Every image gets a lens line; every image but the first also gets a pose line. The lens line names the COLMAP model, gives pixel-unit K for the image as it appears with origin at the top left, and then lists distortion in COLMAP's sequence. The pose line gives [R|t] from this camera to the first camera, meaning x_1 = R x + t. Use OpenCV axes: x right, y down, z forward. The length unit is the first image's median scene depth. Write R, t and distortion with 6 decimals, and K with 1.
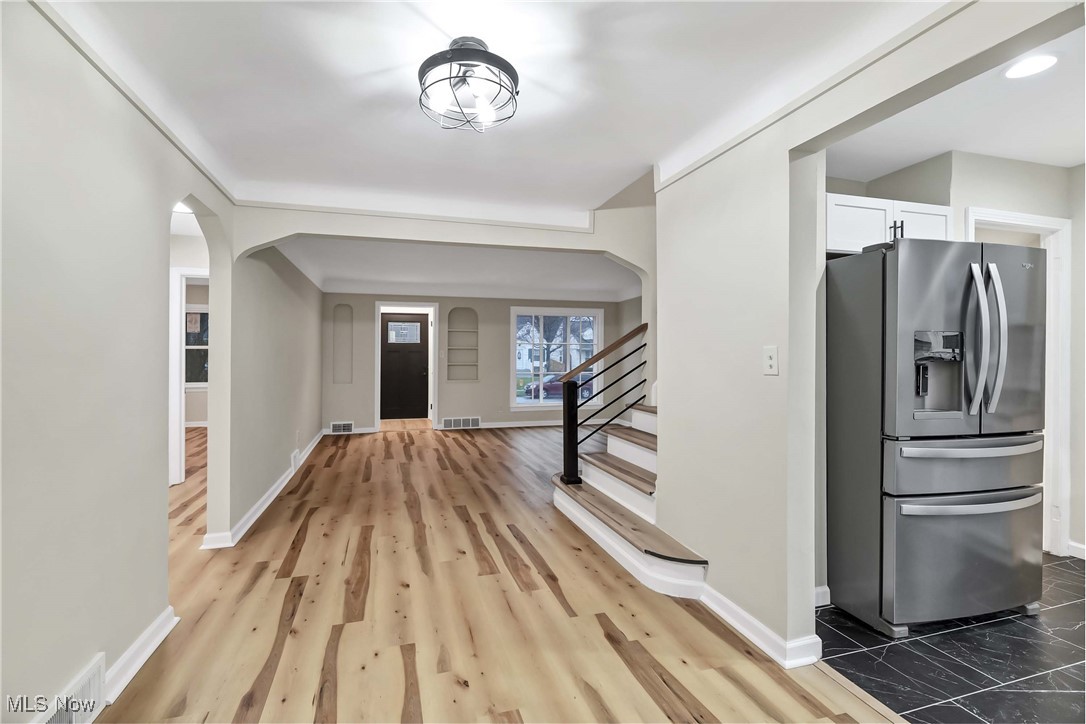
lens RADIAL K [[451.0, 0, 534.8], [0, 451.0, 355.7], [0, 0, 1]] dist [-0.002541, -0.000854]
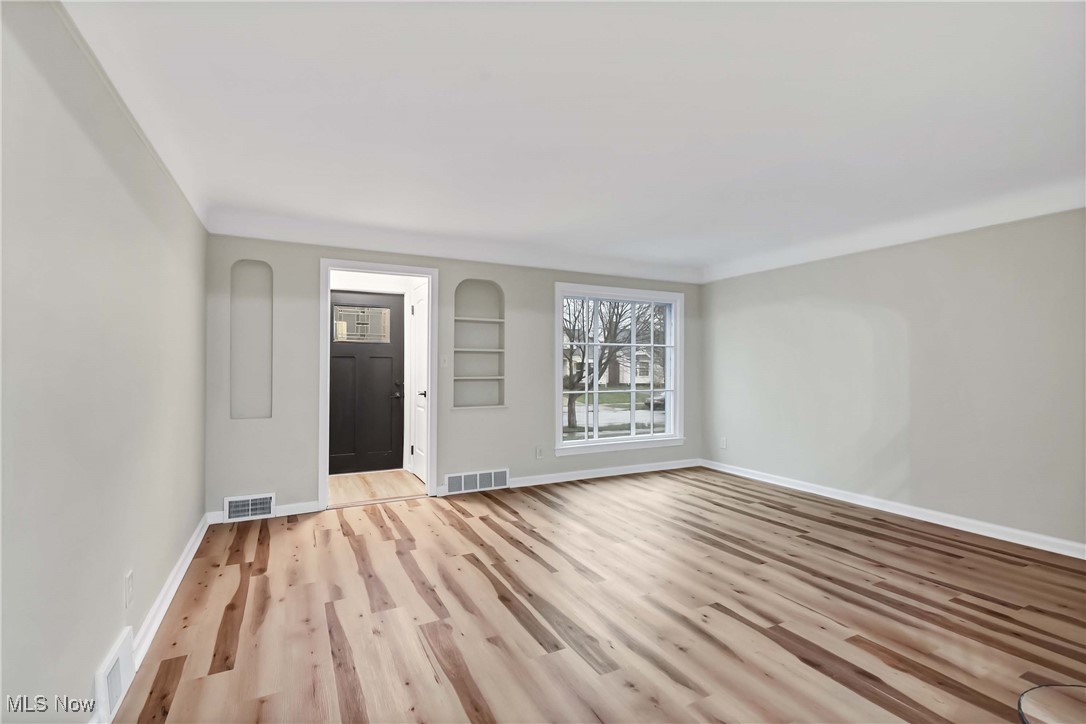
lens RADIAL K [[462.8, 0, 549.2], [0, 462.8, 365.7], [0, 0, 1]] dist [-0.013450, -0.000147]
pose [[0.980669, -0.001639, 0.195665, -0.190468], [0.002238, 0.999993, -0.002840, 0.004550], [-0.195659, 0.003223, 0.980667, 0.409955]]
